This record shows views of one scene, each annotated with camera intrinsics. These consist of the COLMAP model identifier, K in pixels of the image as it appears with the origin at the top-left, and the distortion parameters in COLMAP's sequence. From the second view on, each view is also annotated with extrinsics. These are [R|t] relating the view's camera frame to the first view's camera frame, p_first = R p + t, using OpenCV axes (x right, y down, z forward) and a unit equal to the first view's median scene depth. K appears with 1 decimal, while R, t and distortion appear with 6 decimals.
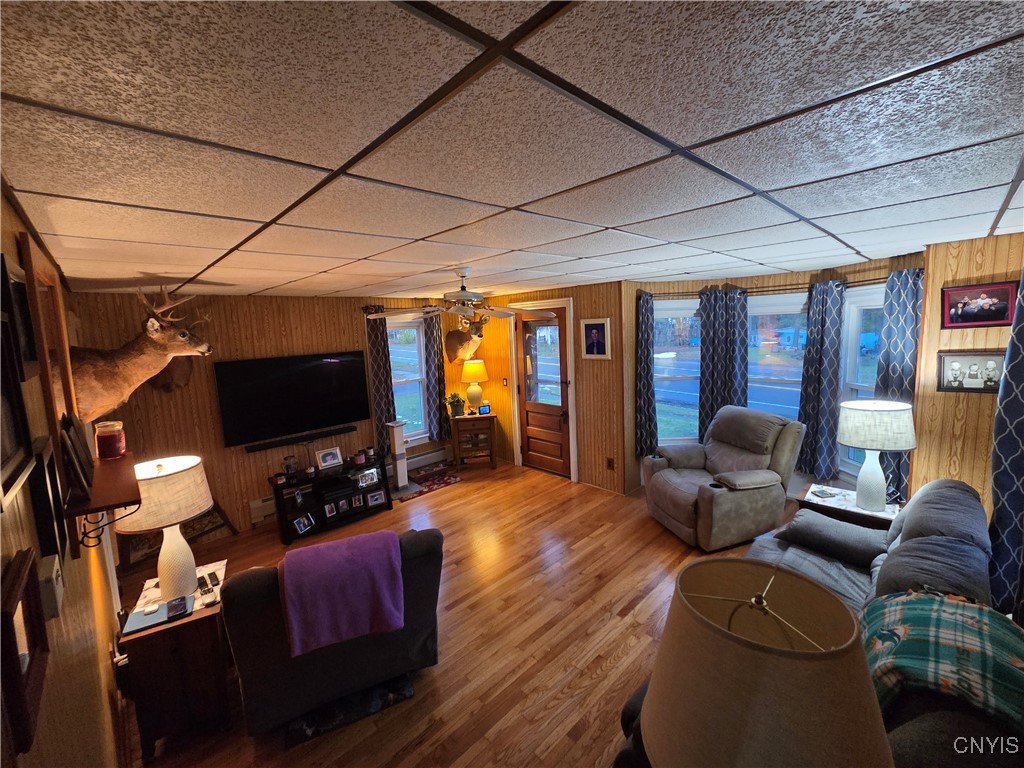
lens RADIAL K [[415.3, 0, 514.9], [0, 415.3, 378.5], [0, 0, 1]] dist [0.004095, -0.001326]
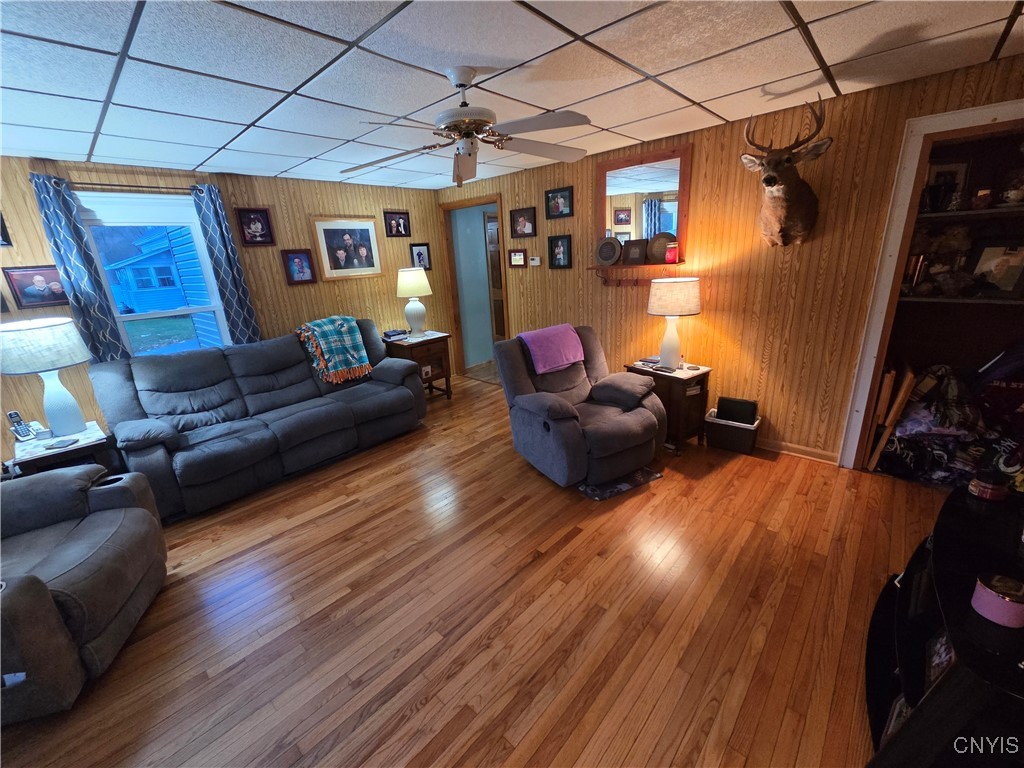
lens RADIAL K [[415.3, 0, 508.4], [0, 415.3, 383.3], [0, 0, 1]] dist [0.004095, -0.001326]
pose [[-0.993775, 0.109357, -0.021248, -0.081091], [0.090923, 0.906408, 0.412502, -0.057640], [0.064370, 0.408002, -0.910709, 1.106590]]
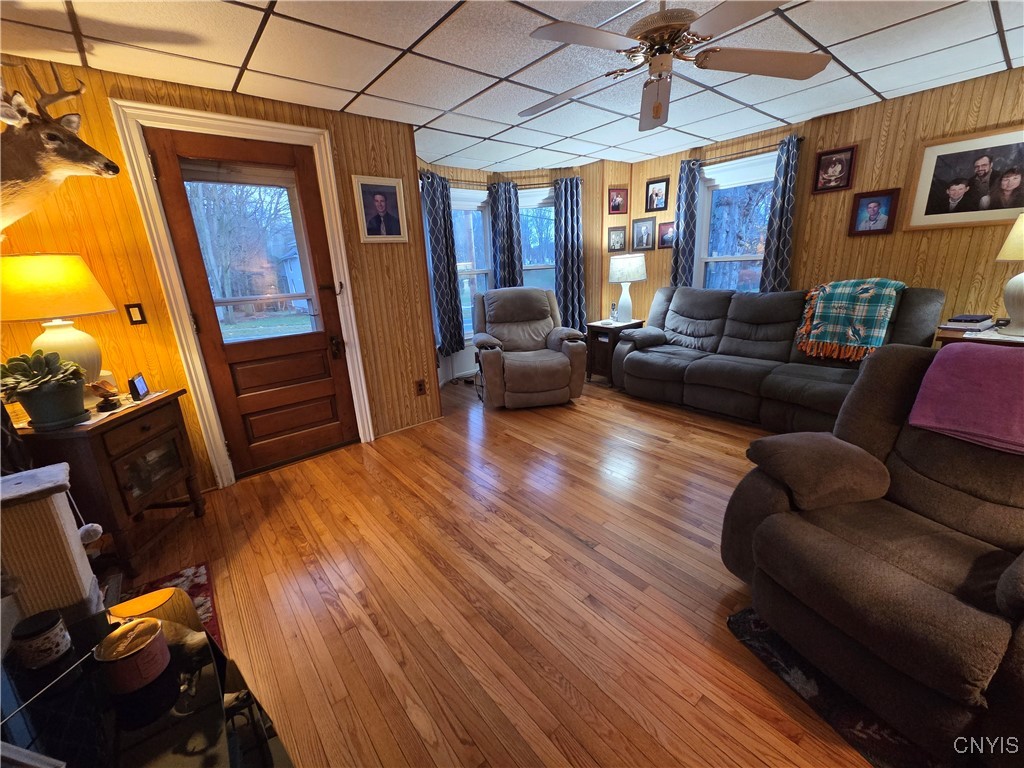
lens RADIAL K [[415.3, 0, 509.6], [0, 415.3, 382.0], [0, 0, 1]] dist [0.004095, -0.001326]
pose [[0.080840, -0.241436, 0.967044, -0.493934], [0.168364, 0.959585, 0.225499, 0.052014], [-0.982404, 0.144587, 0.118222, 0.753117]]
